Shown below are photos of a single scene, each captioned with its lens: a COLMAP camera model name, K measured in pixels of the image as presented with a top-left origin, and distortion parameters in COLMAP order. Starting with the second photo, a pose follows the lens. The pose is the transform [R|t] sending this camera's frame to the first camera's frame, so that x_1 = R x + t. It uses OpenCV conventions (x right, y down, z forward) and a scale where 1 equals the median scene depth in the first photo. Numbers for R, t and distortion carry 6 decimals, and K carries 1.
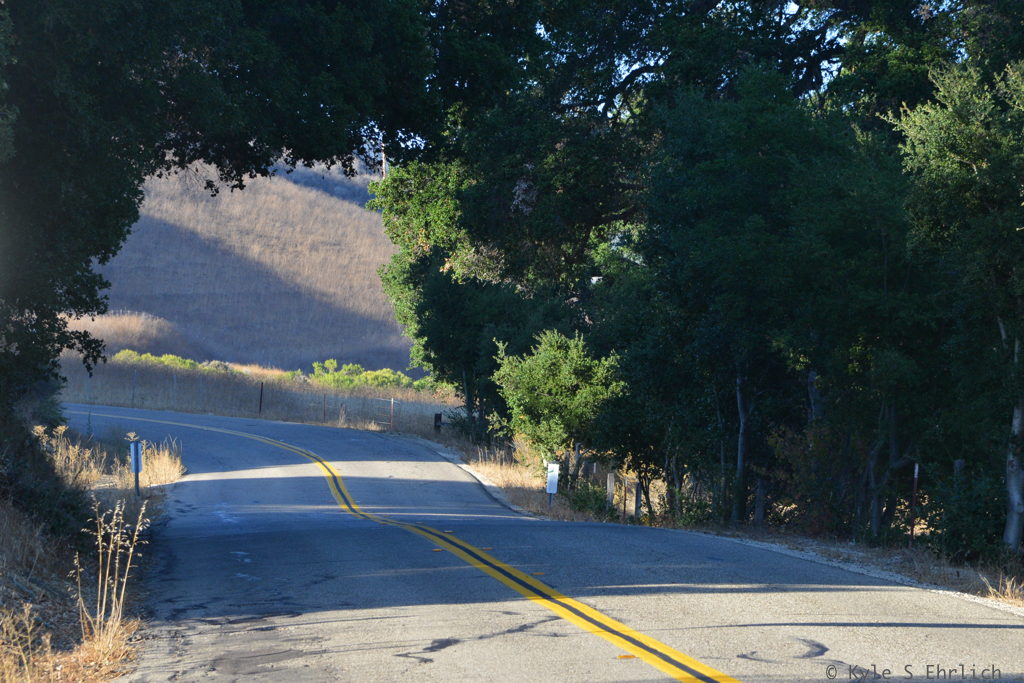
lens RADIAL K [[5294.1, 0, 512.0], [0, 5294.1, 341.5], [0, 0, 1]] dist [-0.062559, 14.449881]
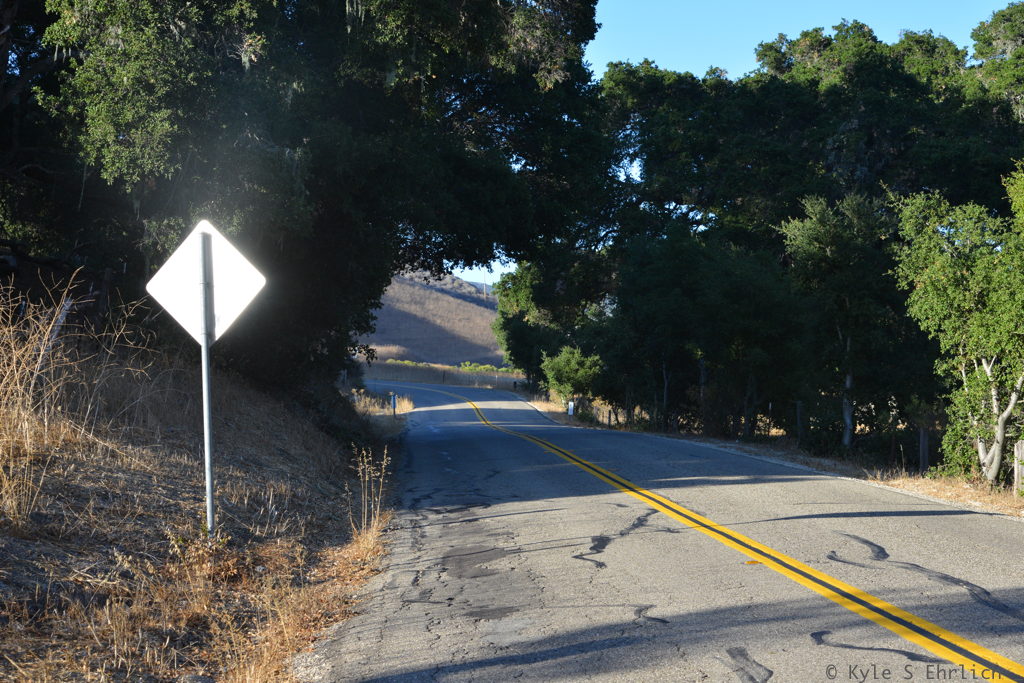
lens RADIAL K [[1890.0, 0, 512.0], [0, 1890.0, 341.5], [0, 0, 1]] dist [0.004675, 0.177854]
pose [[0.999851, -0.014760, -0.008994, -0.011209], [0.014695, 0.999866, -0.007265, 0.001953], [0.009100, 0.007131, 0.999933, 0.169846]]
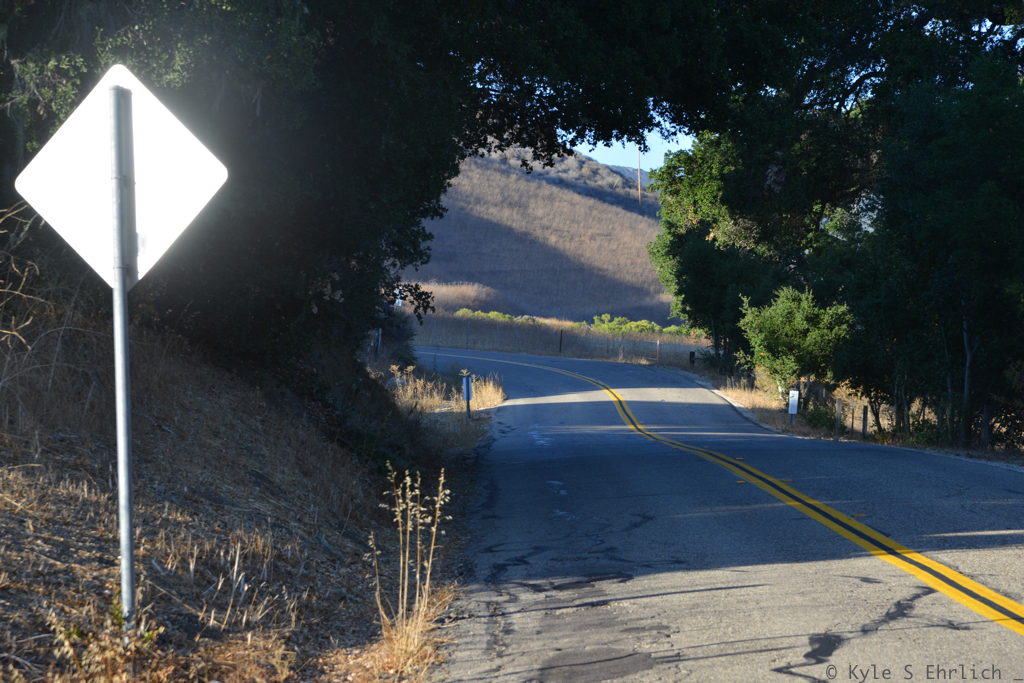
lens RADIAL K [[3503.8, 0, 512.0], [0, 3503.8, 341.5], [0, 0, 1]] dist [0.103986, 2.582412]
pose [[0.998166, -0.009074, -0.059852, -0.009914], [0.009730, 0.999896, 0.010668, 0.001671], [0.059749, -0.011231, 0.998150, 0.163500]]
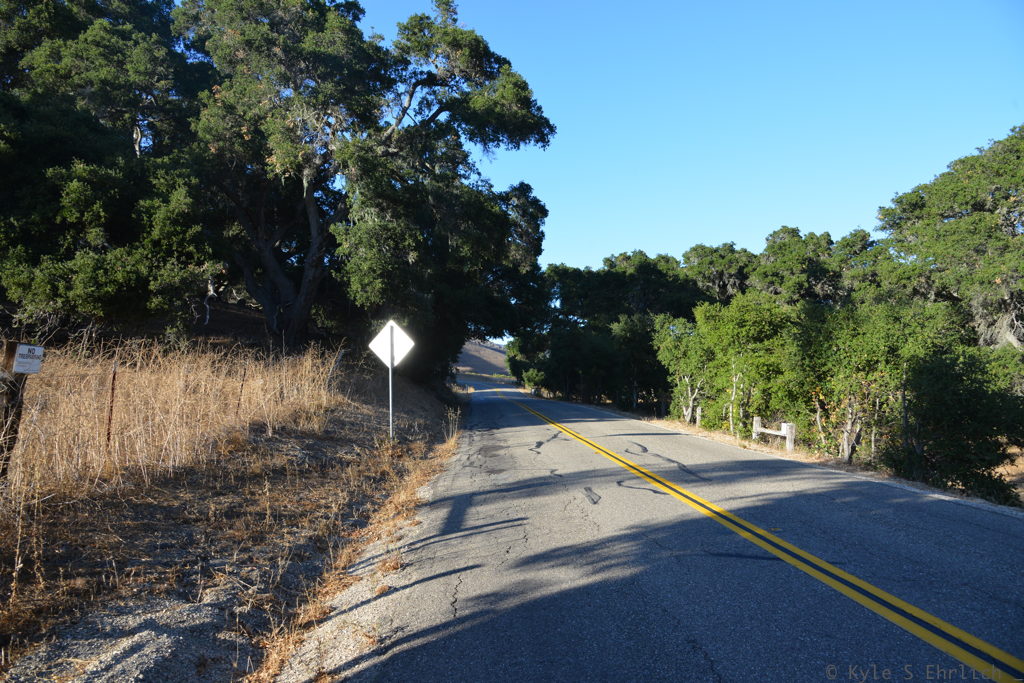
lens RADIAL K [[698.9, 0, 512.0], [0, 698.9, 341.5], [0, 0, 1]] dist [0.005026, 0.000193]
pose [[0.999952, -0.002088, -0.009532, -0.009837], [0.001681, 0.999095, -0.042504, 0.001546], [0.009612, 0.042486, 0.999051, 0.172957]]
